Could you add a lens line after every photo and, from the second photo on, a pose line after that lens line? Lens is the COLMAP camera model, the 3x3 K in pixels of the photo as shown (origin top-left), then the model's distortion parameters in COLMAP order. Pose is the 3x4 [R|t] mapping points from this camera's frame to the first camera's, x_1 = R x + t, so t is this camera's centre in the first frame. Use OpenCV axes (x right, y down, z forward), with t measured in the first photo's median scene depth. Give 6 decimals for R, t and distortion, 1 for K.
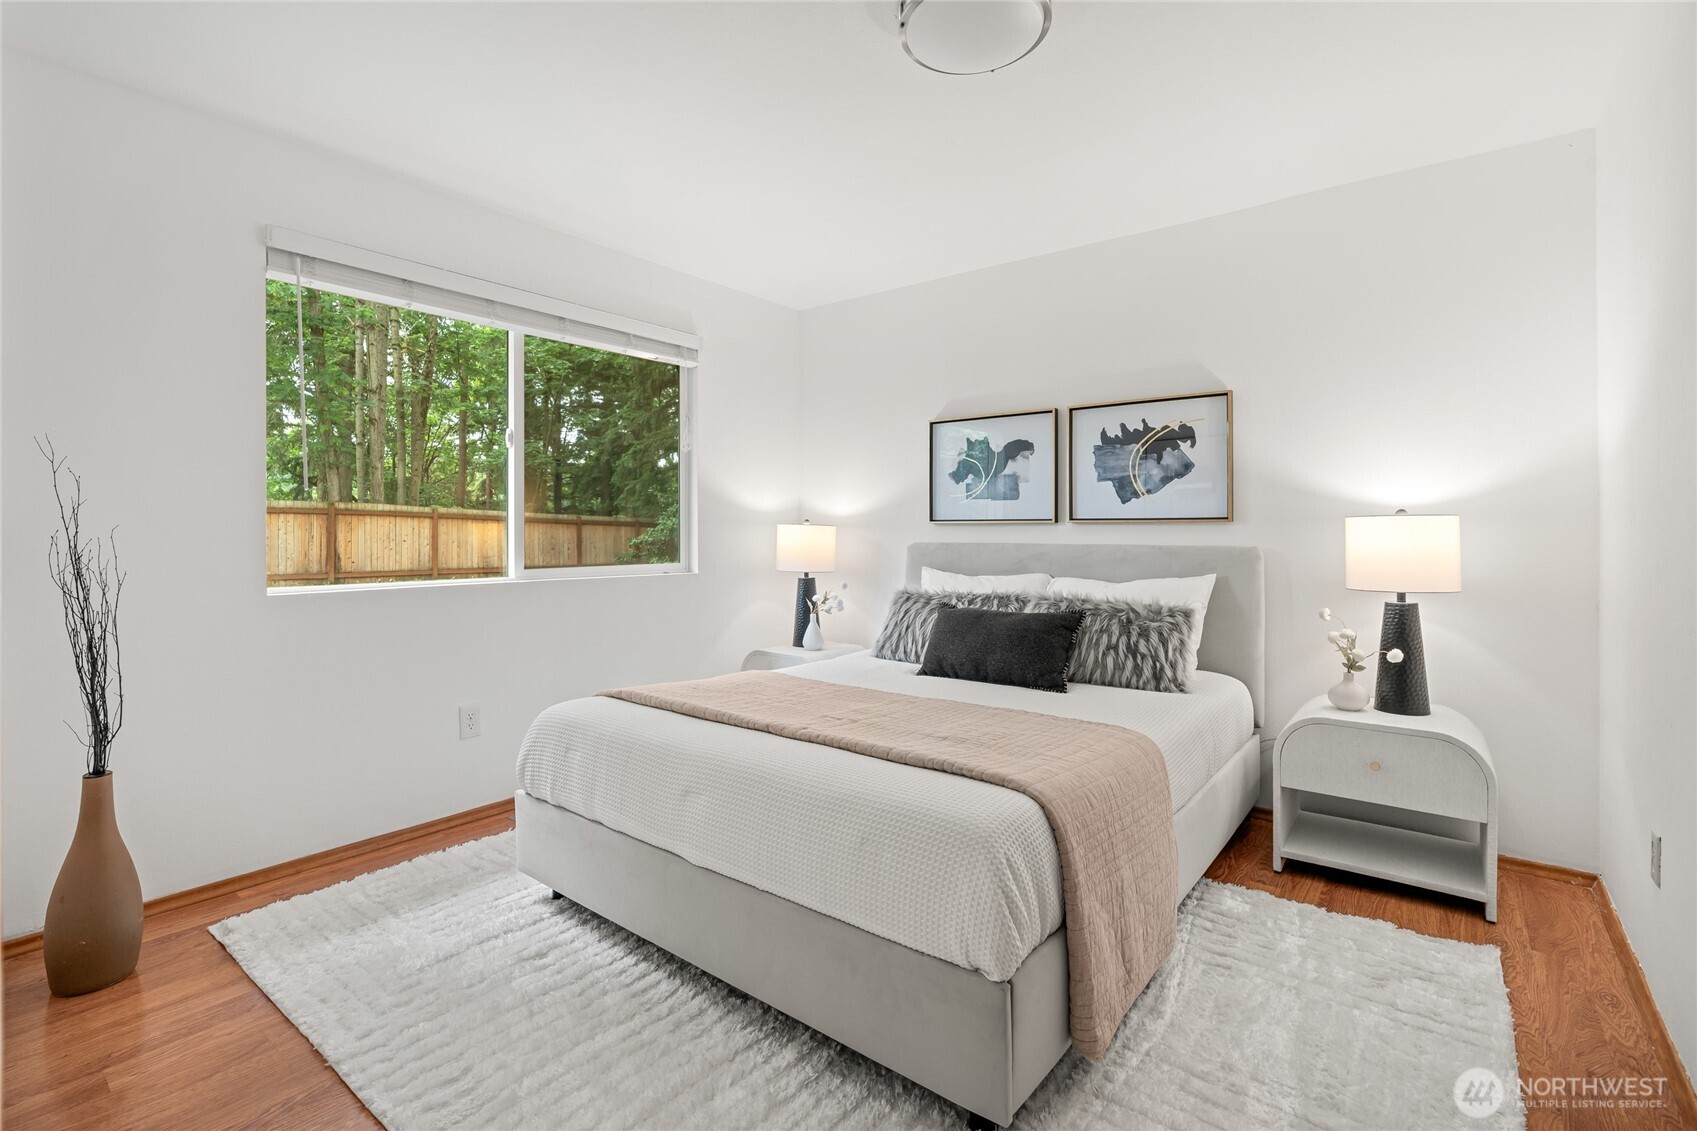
lens RADIAL K [[834.4, 0, 847.9], [0, 834.4, 530.4], [0, 0, 1]] dist [-0.001912, 0.000759]
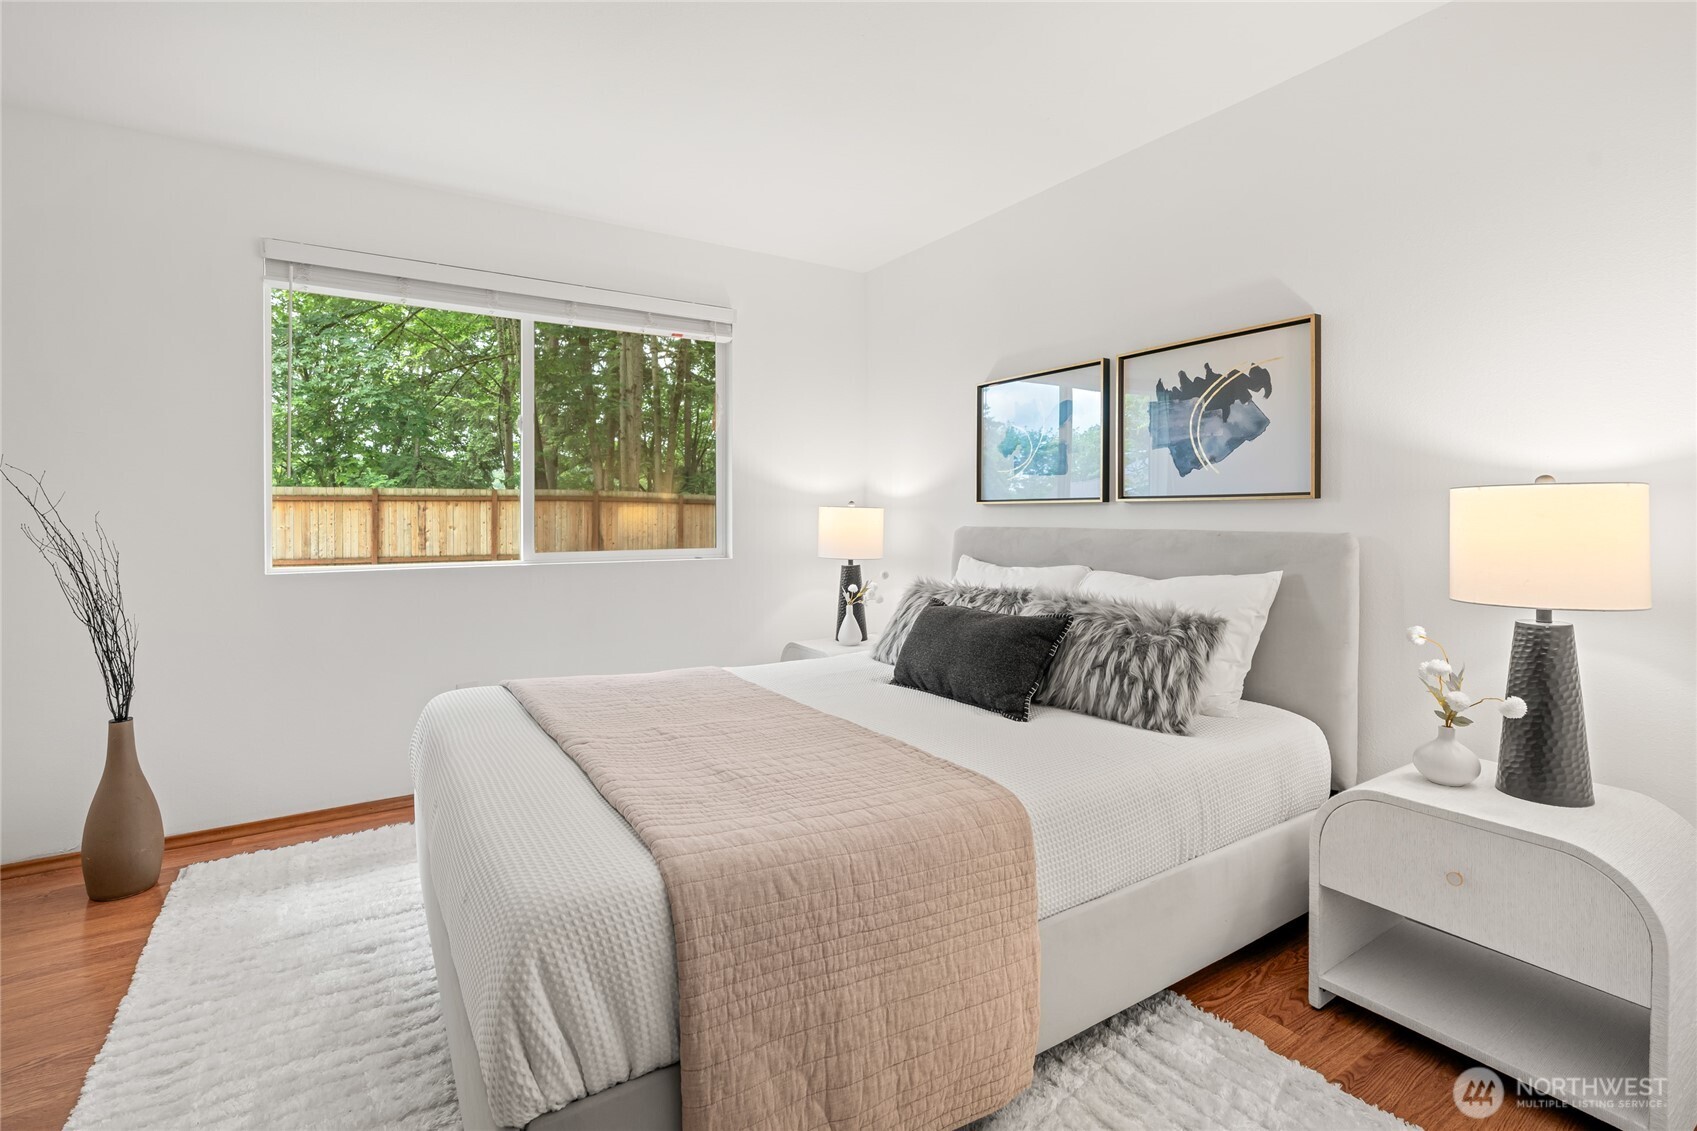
lens RADIAL K [[824.3, 0, 850.7], [0, 824.3, 522.9], [0, 0, 1]] dist [-0.000701, 0.000007]
pose [[0.937022, -0.000563, -0.349271, 0.355456], [0.004513, 0.999935, 0.010495, 0.001493], [0.349242, -0.011411, 0.936963, 0.212874]]
